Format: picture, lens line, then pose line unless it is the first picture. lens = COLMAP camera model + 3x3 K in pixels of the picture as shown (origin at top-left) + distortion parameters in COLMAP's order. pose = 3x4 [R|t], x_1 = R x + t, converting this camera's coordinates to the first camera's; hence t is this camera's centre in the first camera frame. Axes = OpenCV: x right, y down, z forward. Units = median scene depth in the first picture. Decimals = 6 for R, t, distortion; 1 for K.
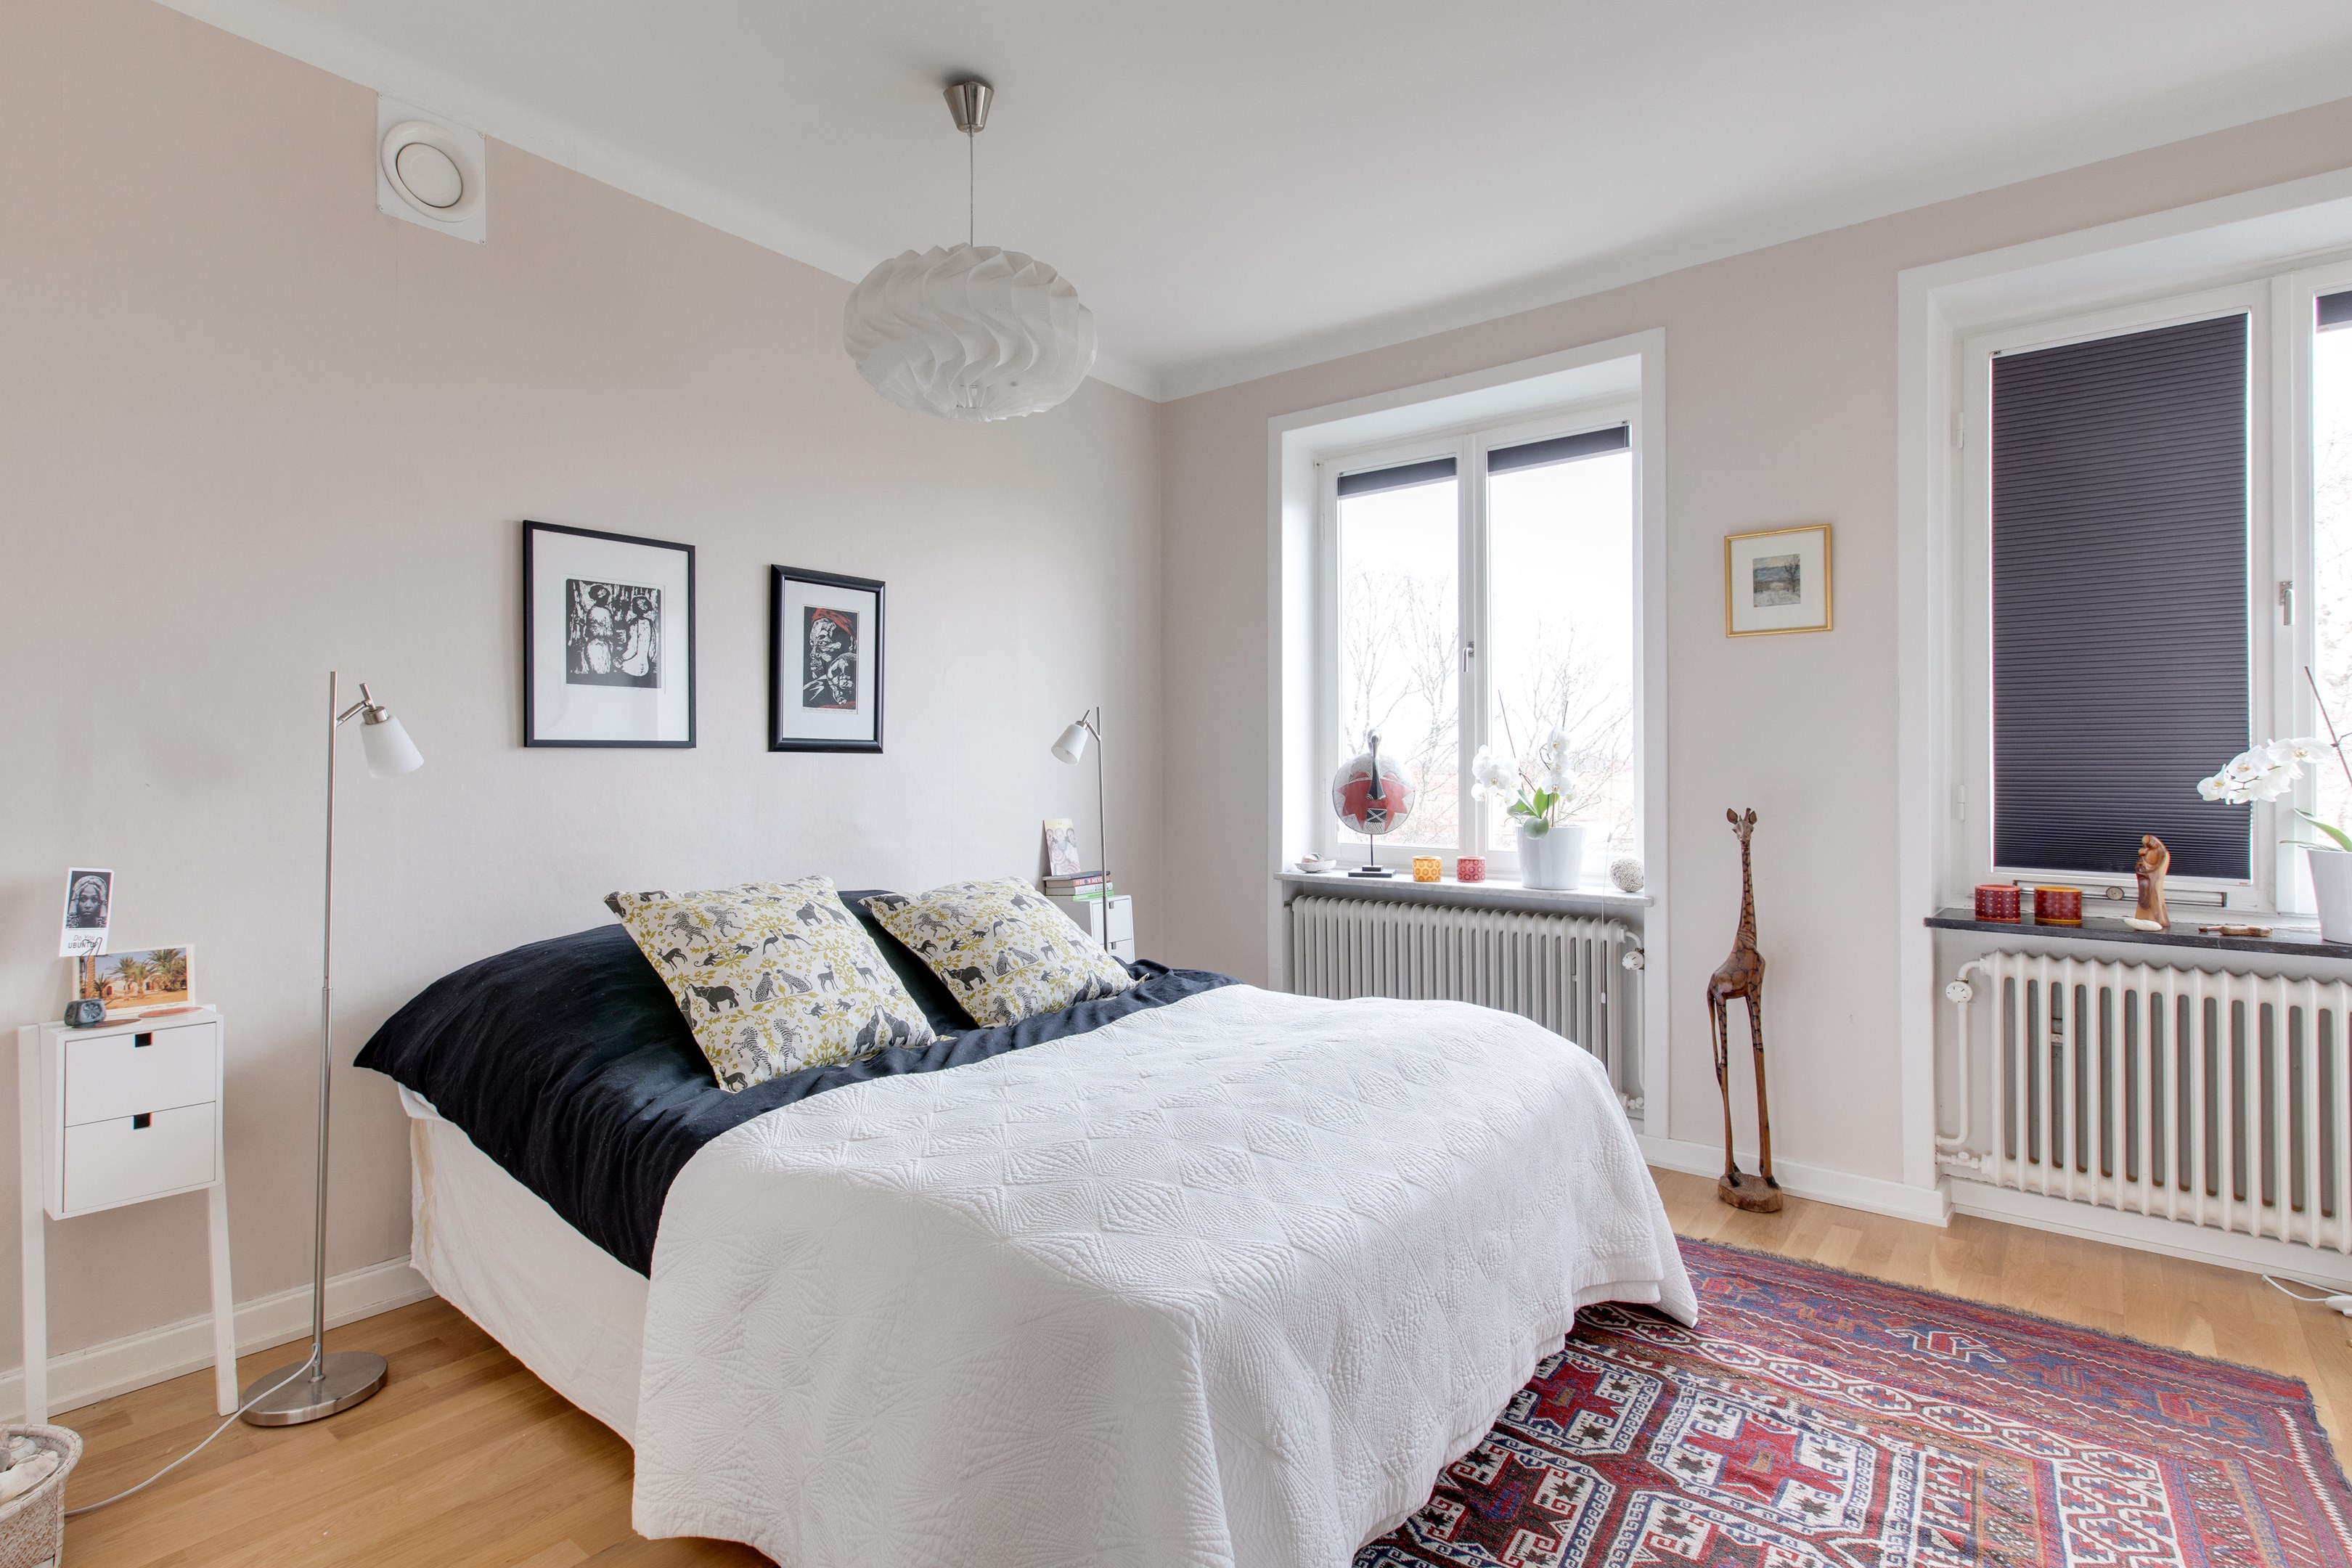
lens RADIAL K [[1081.0, 0, 1178.7], [0, 1081.0, 754.4], [0, 0, 1]] dist [0.010785, -0.001604]
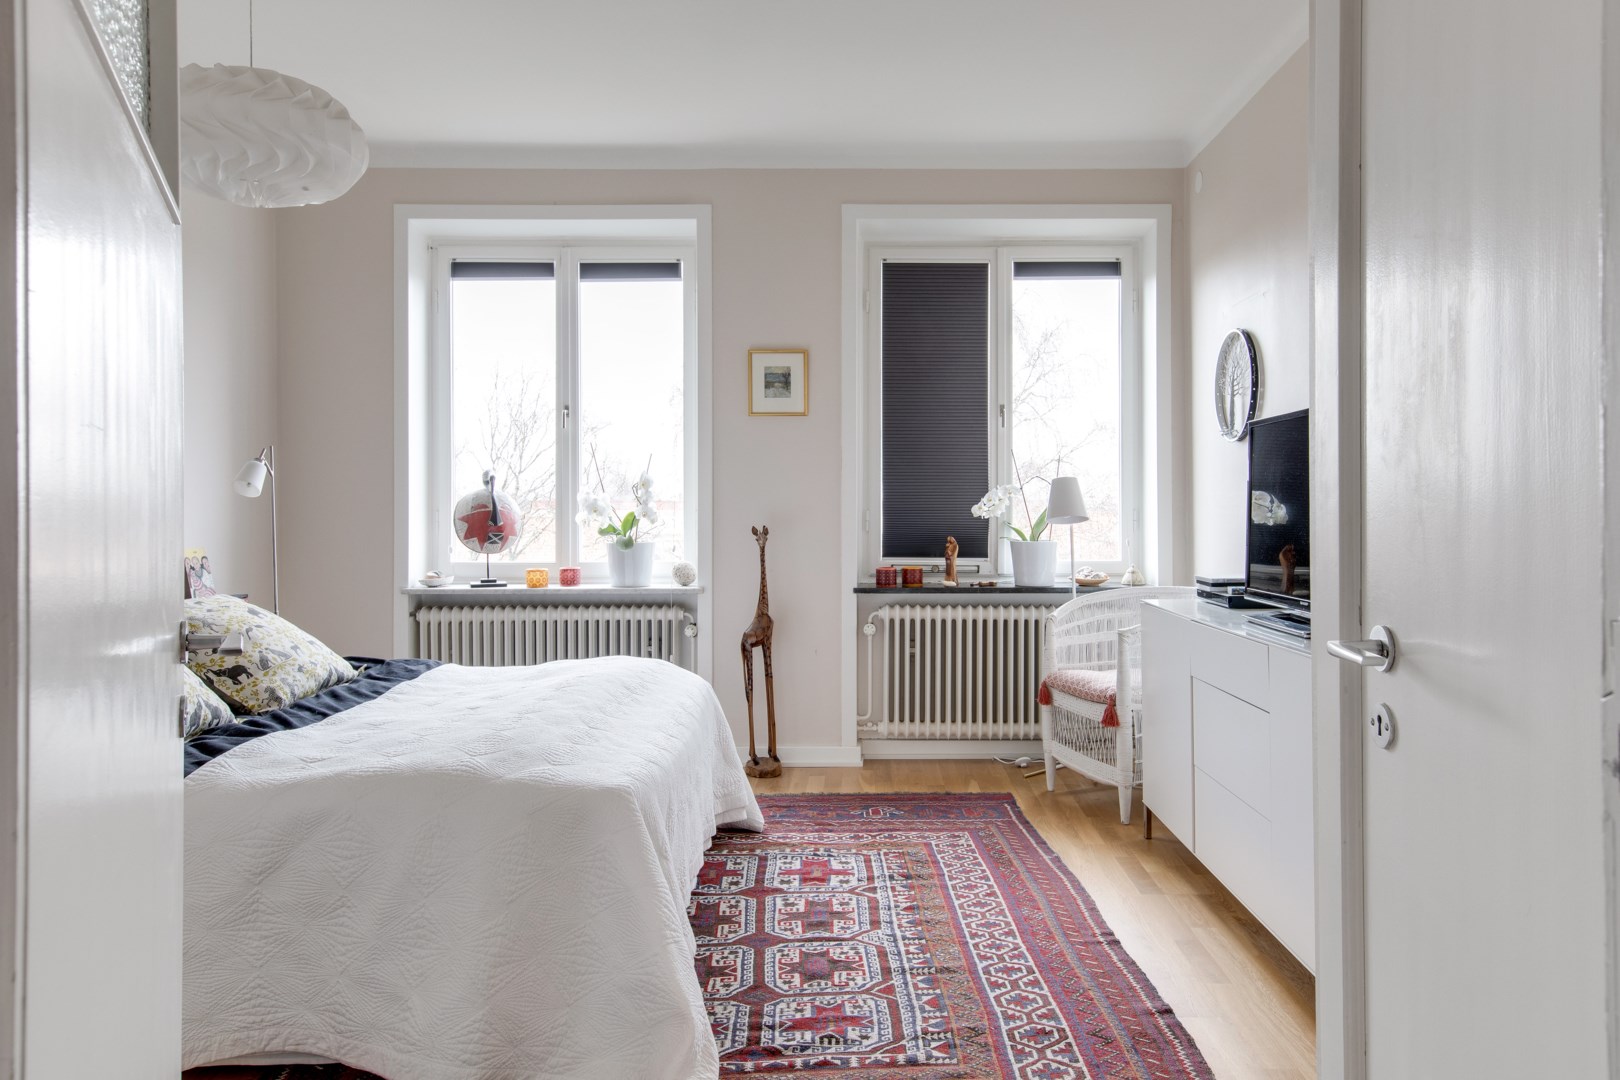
lens RADIAL K [[965.6, 0, 808.8], [0, 965.6, 501.0], [0, 0, 1]] dist [-0.002266, -0.000386]
pose [[0.811790, 0.001845, 0.583946, -0.268022], [-0.006478, 0.999962, 0.005846, 0.005701], [-0.583913, -0.008529, 0.811771, -0.196469]]
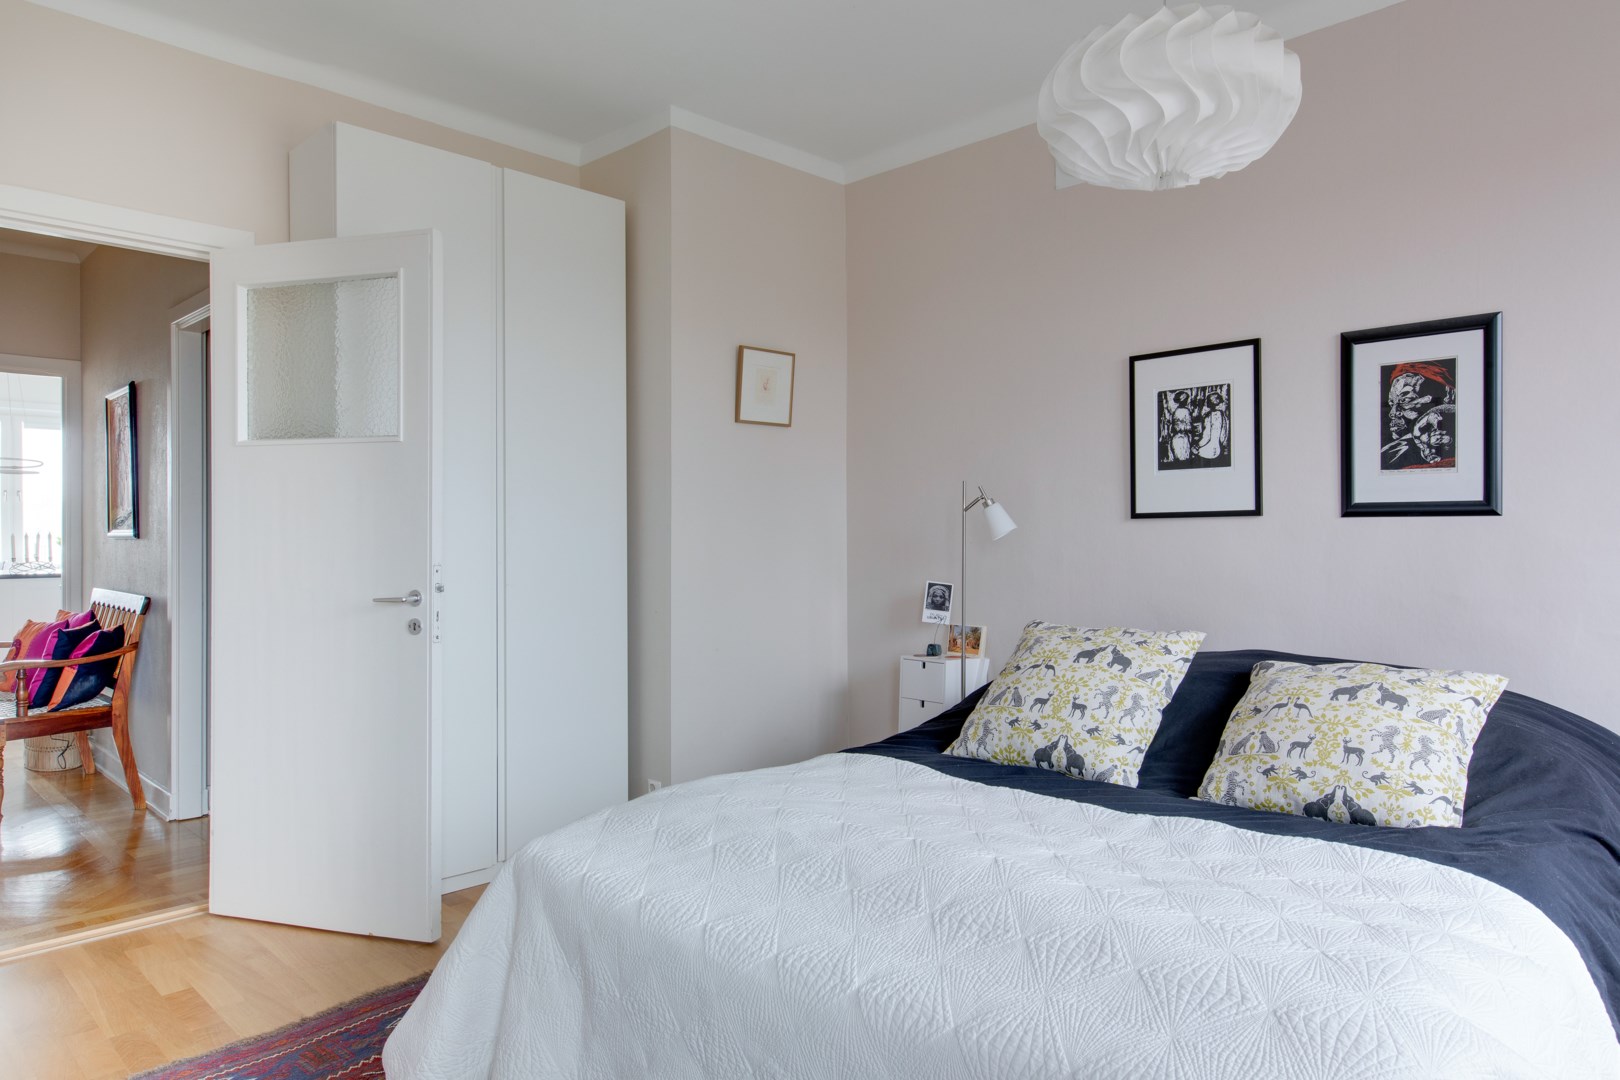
lens RADIAL K [[916.8, 0, 810.0], [0, 916.8, 540.0], [0, 0, 1]] dist [-0.000829, -0.000142]
pose [[-0.022410, 0.004823, -0.999737, 0.550302], [0.014639, 0.999883, 0.004495, 0.008729], [0.999642, -0.014534, -0.022478, 0.570542]]
